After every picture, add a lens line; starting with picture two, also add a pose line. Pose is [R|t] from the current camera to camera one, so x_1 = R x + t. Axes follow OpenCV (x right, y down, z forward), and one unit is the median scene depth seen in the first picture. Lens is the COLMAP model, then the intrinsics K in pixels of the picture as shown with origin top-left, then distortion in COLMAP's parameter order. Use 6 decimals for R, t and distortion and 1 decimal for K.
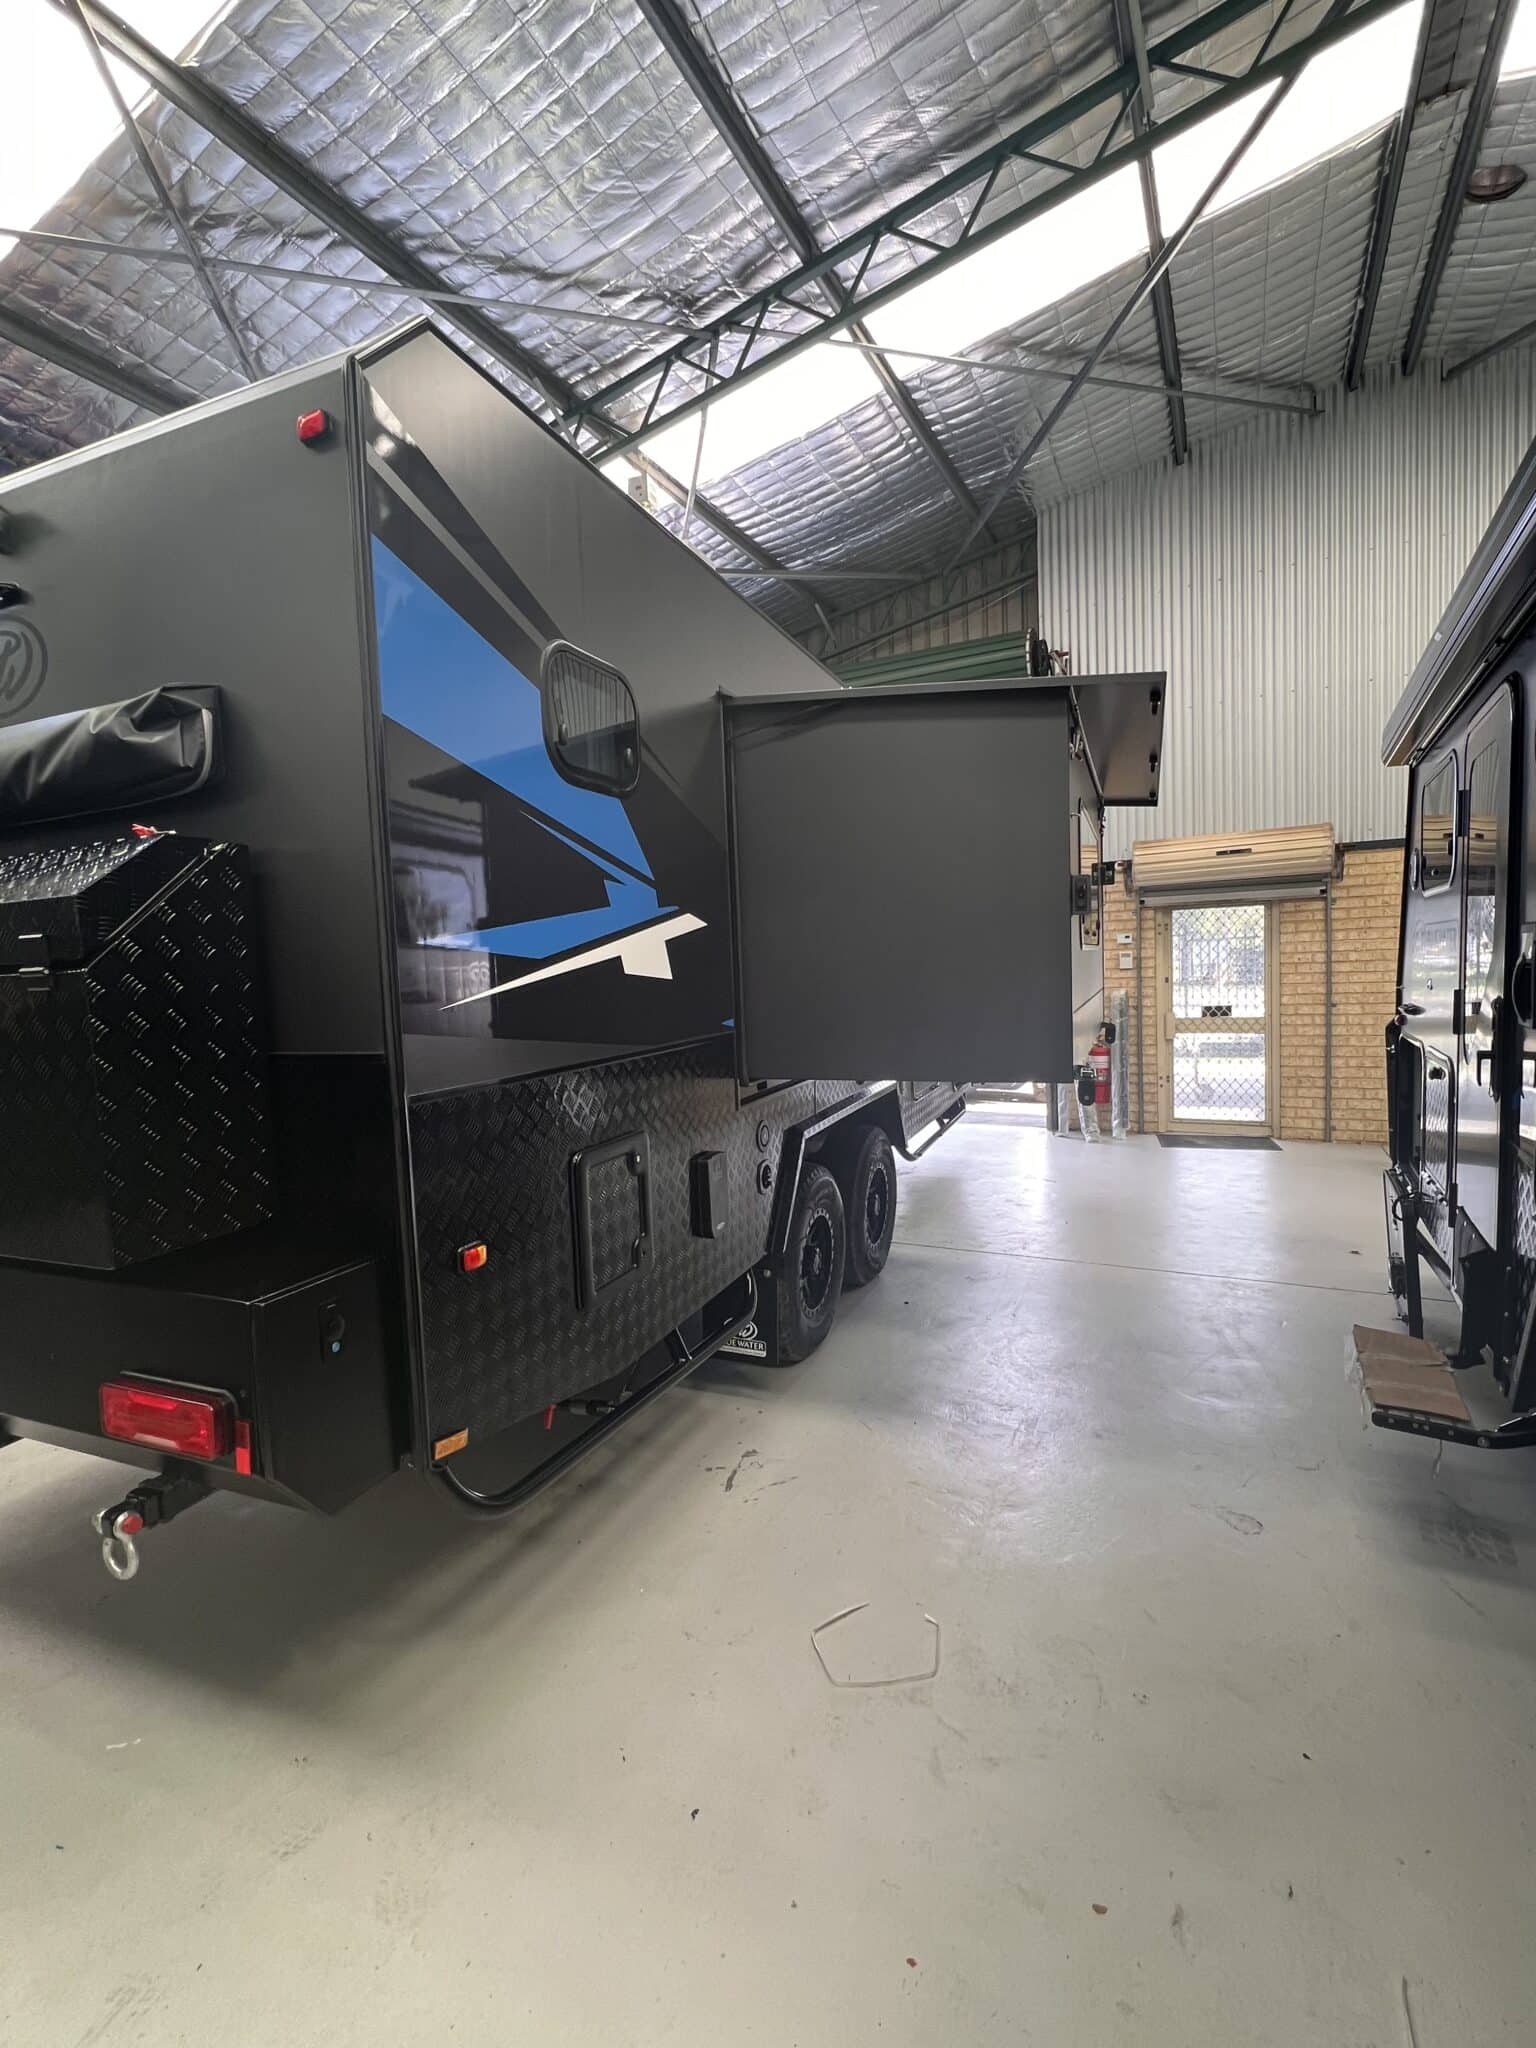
lens RADIAL K [[917.2, 0, 765.0], [0, 917.2, 1020.7], [0, 0, 1]] dist [-0.003482, 0.000618]
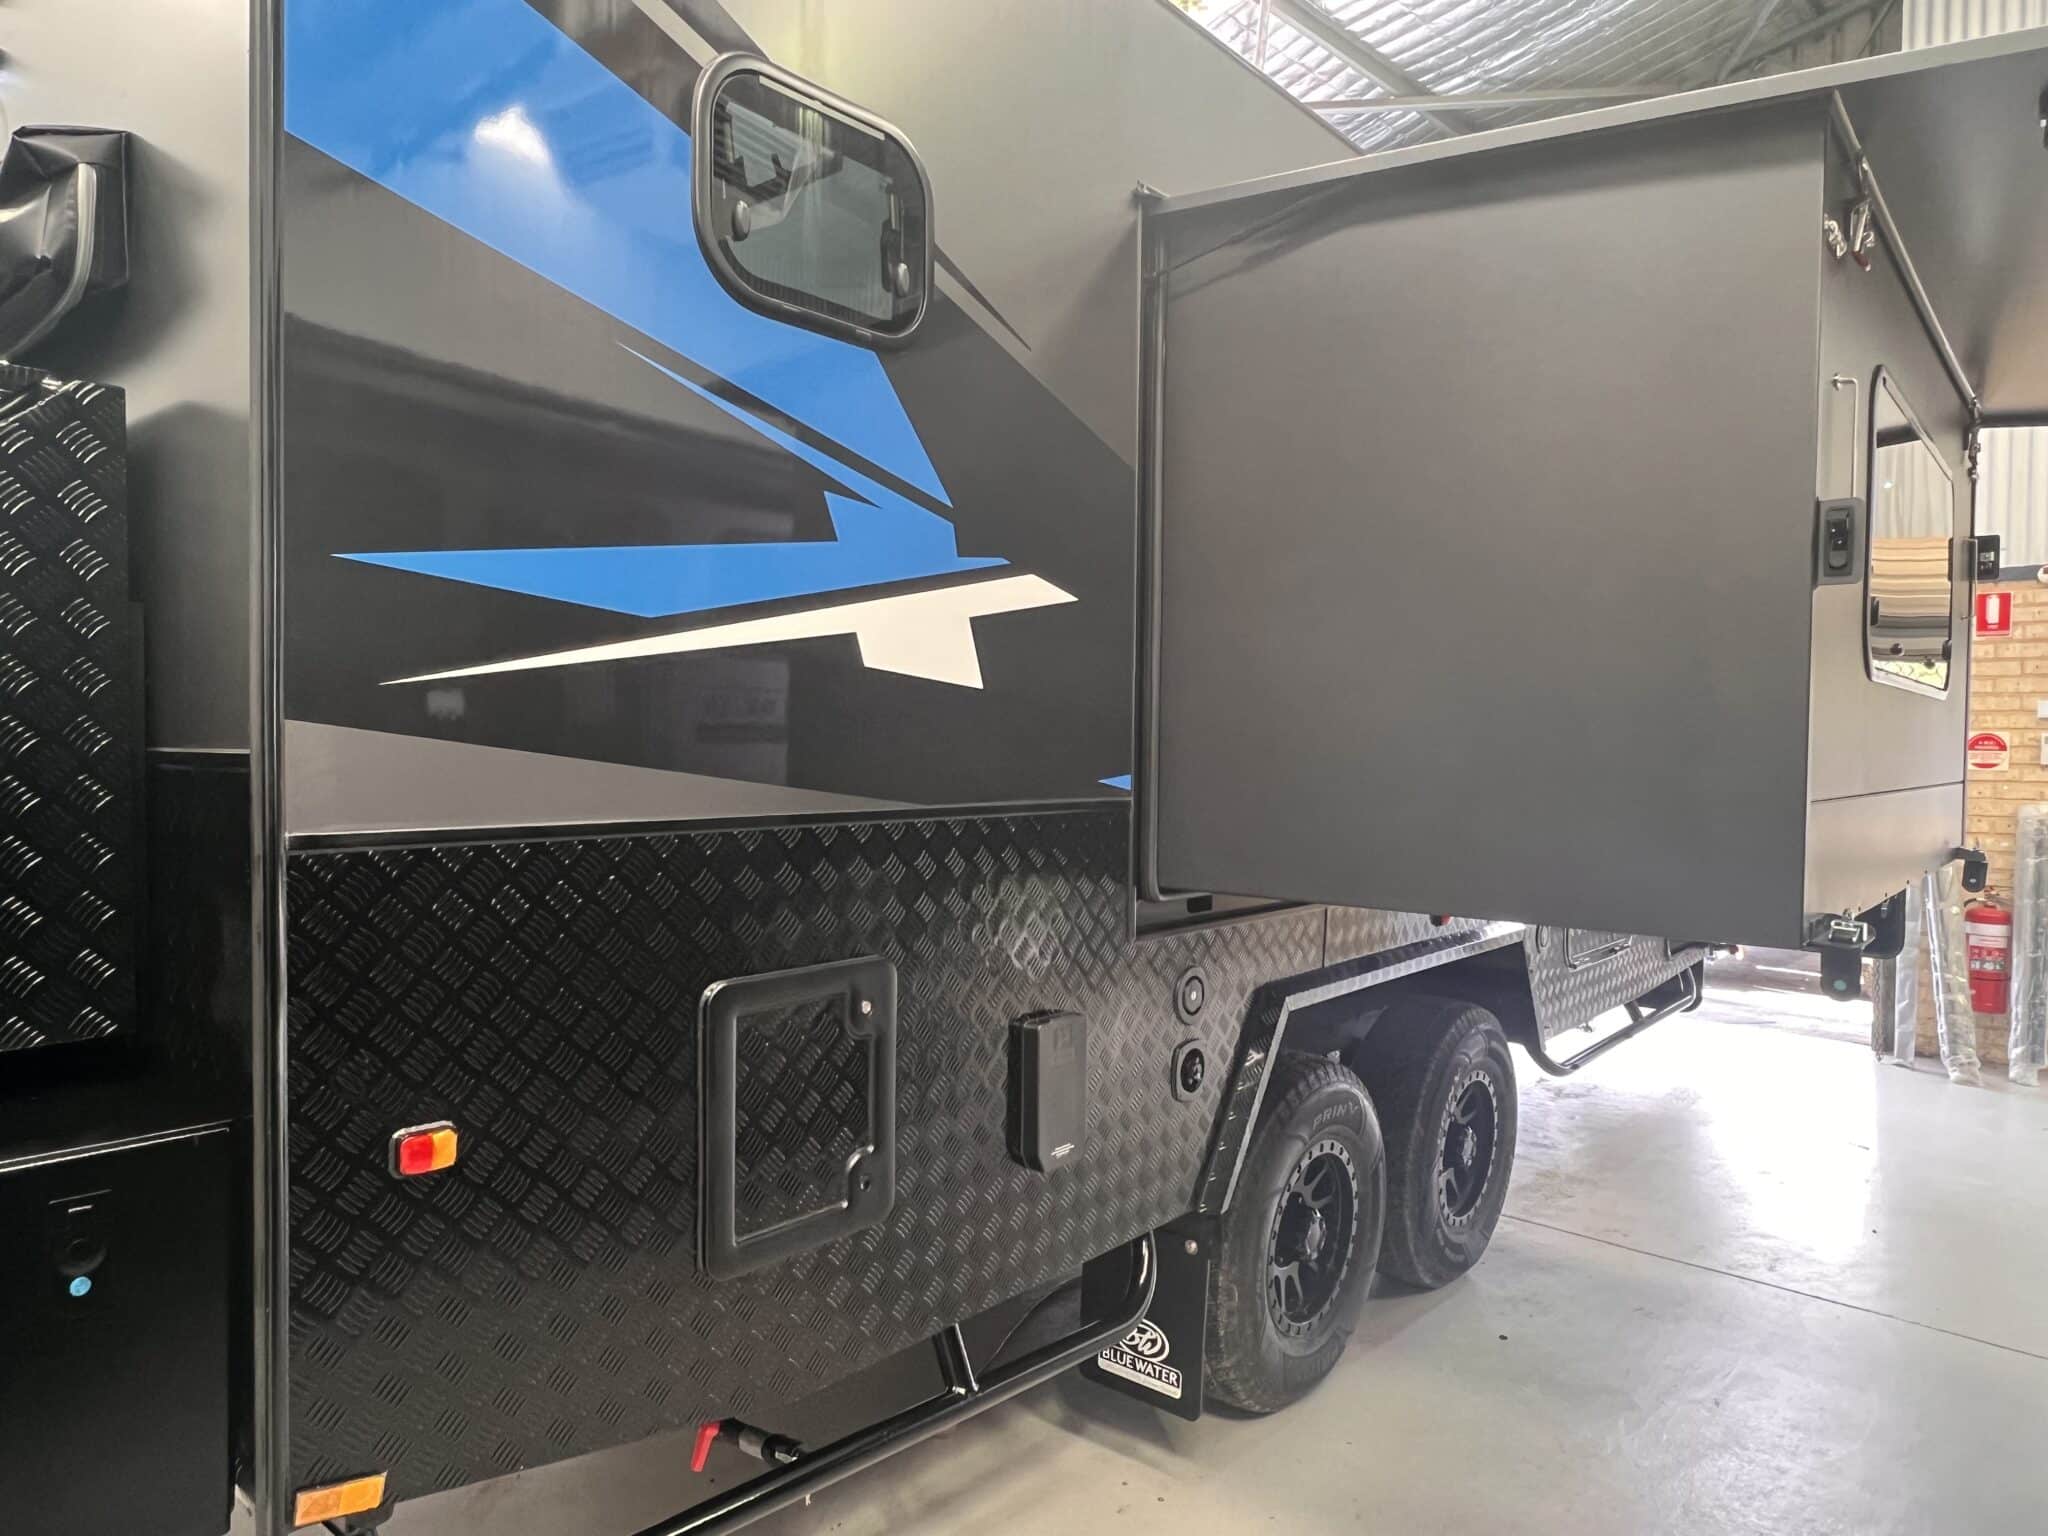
lens RADIAL K [[1311.6, 0, 1024.2], [0, 1311.6, 768.7], [0, 0, 1]] dist [-0.003196, 0.000893]
pose [[0.949518, 0.056473, -0.308589, 0.127190], [-0.068495, 0.997251, -0.028257, 0.017468], [0.306145, 0.047967, 0.950776, 0.195649]]
